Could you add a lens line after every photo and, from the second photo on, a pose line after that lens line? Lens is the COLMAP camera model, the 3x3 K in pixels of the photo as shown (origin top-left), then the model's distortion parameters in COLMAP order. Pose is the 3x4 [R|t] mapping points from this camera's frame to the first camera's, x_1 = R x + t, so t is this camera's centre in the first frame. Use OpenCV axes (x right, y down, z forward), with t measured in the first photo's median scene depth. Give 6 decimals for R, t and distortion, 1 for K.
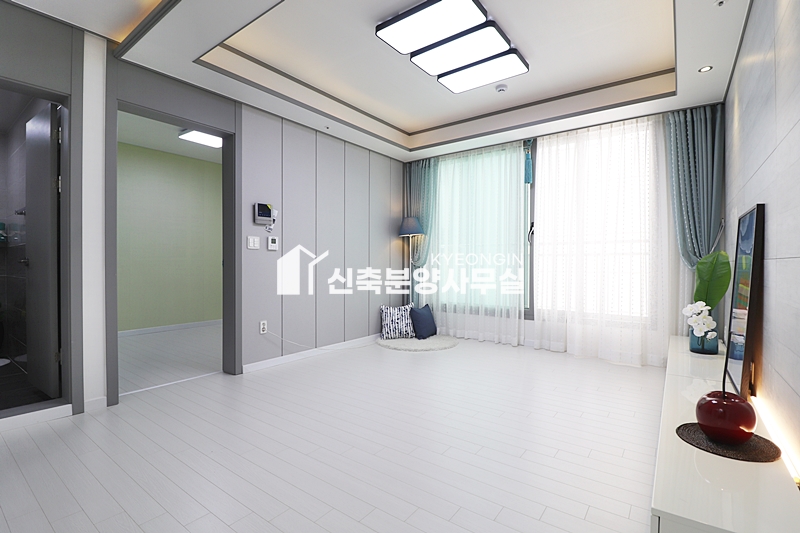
lens RADIAL K [[378.5, 0, 400.9], [0, 378.5, 271.3], [0, 0, 1]] dist [-0.020170, -0.000050]
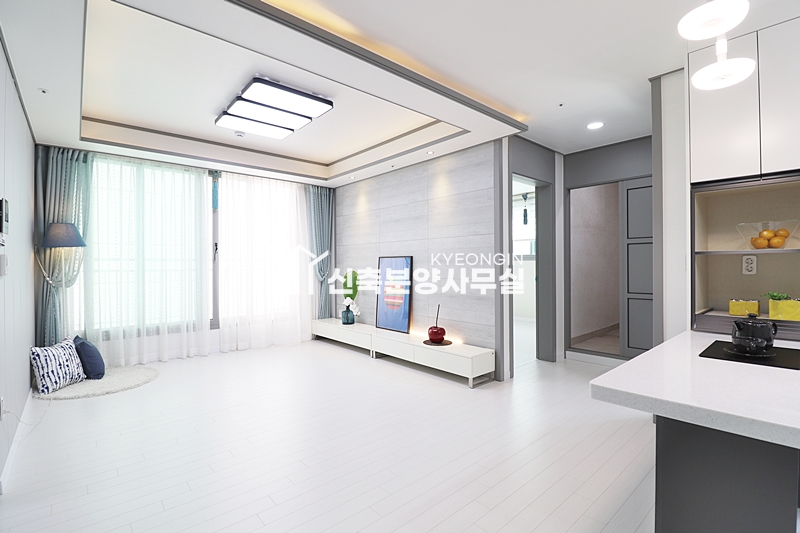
lens RADIAL K [[378.5, 0, 406.4], [0, 378.5, 261.4], [0, 0, 1]] dist [-0.020170, -0.000050]
pose [[0.210322, 0.000363, 0.977632, -0.605205], [0.033943, 0.999394, -0.007673, -0.043026], [-0.977043, 0.034798, 0.210183, 0.187315]]
